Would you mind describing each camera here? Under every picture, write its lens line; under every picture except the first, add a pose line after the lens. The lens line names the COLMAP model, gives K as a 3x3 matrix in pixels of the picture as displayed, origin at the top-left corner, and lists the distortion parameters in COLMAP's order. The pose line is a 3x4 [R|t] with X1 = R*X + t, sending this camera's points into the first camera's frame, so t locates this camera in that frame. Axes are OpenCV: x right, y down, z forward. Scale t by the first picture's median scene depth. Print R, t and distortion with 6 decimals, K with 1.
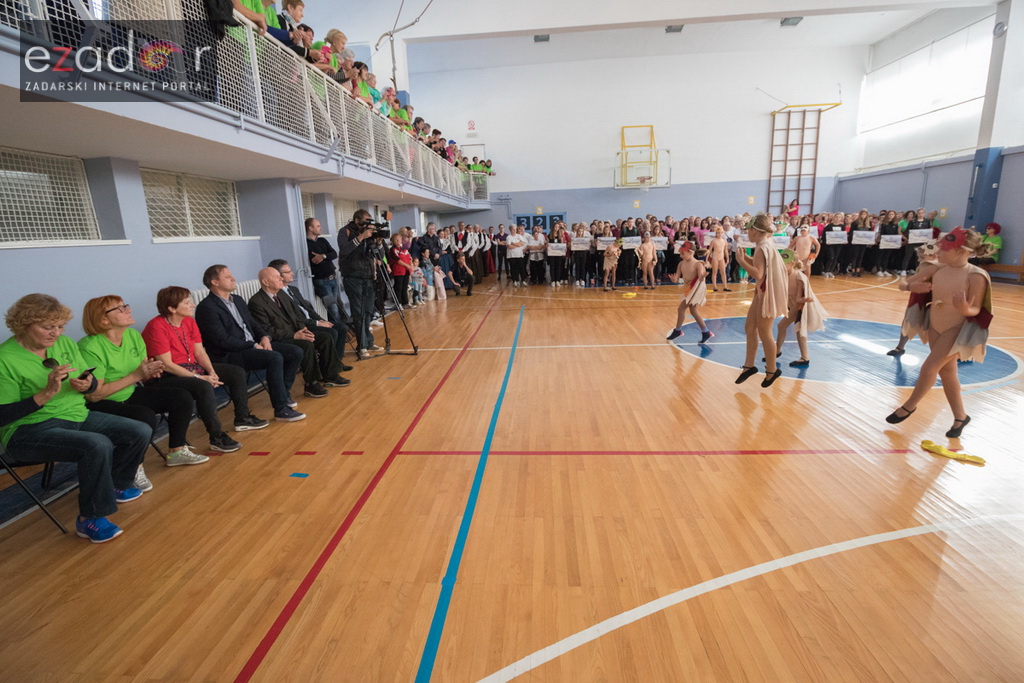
lens RADIAL K [[491.9, 0, 512.0], [0, 491.9, 341.5], [0, 0, 1]] dist [-0.002193, -0.000152]
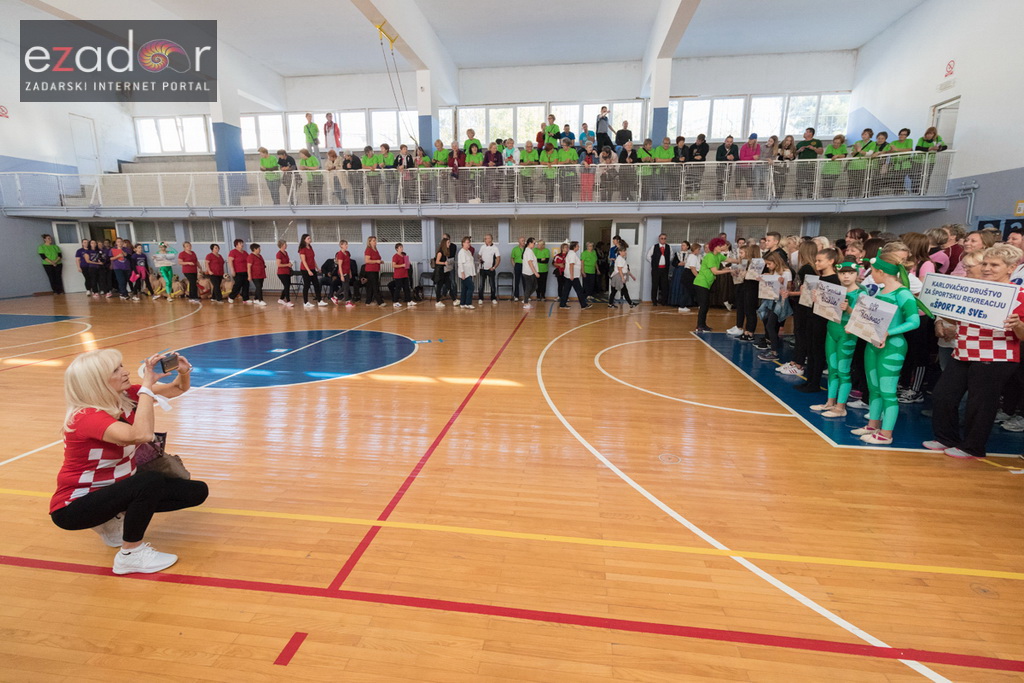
lens RADIAL K [[471.1, 0, 512.0], [0, 471.1, 341.5], [0, 0, 1]] dist [-0.001806, -0.000221]
pose [[-0.072203, 0.236335, -0.968985, 0.651010], [-0.221308, 0.943507, 0.246612, -0.163823], [0.972527, 0.232251, -0.015822, 0.621141]]
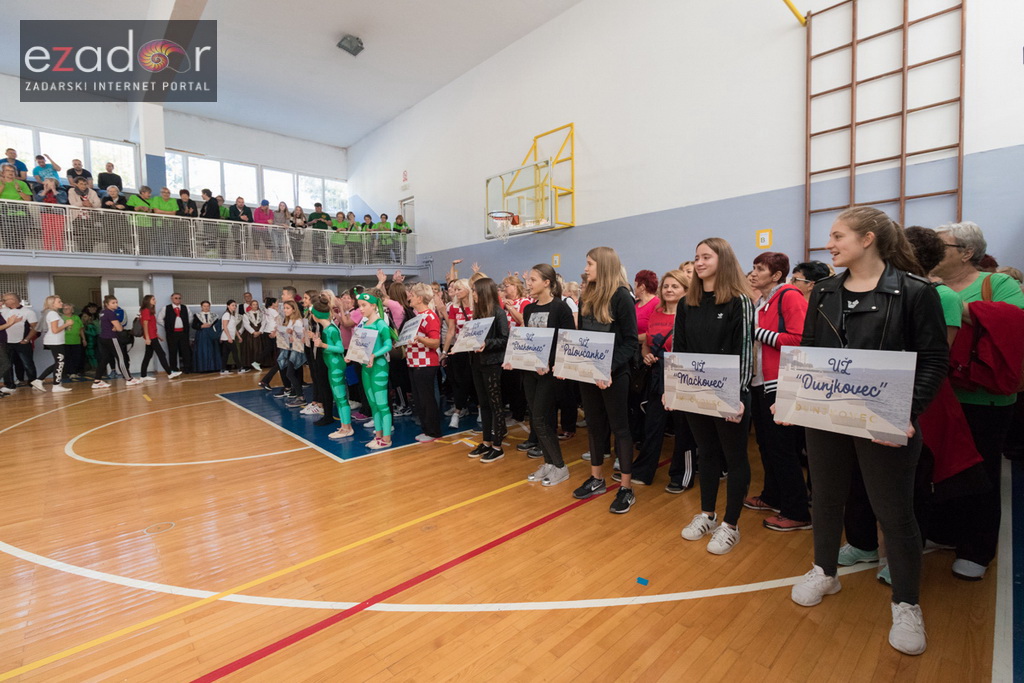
lens RADIAL K [[471.1, 0, 512.0], [0, 471.1, 341.5], [0, 0, 1]] dist [-0.001806, -0.000221]
pose [[0.733314, 0.071554, -0.676115, 0.663157], [-0.157889, 0.985182, -0.066984, -0.156983], [0.661303, 0.155871, 0.733745, 0.642184]]
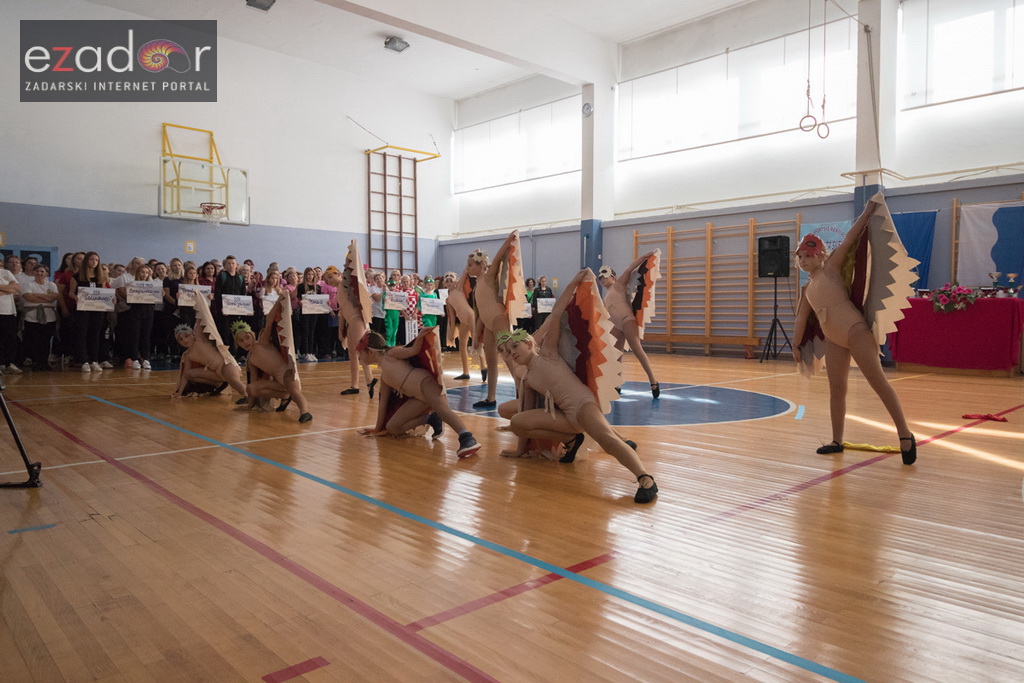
lens RADIAL K [[701.6, 0, 512.0], [0, 701.6, 341.5], [0, 0, 1]] dist [0.036093, -0.000330]
pose [[0.687844, 0.006366, 0.725831, -0.130140], [0.132922, 0.981947, -0.134578, 0.015289], [-0.713584, 0.189048, 0.674580, 0.140533]]
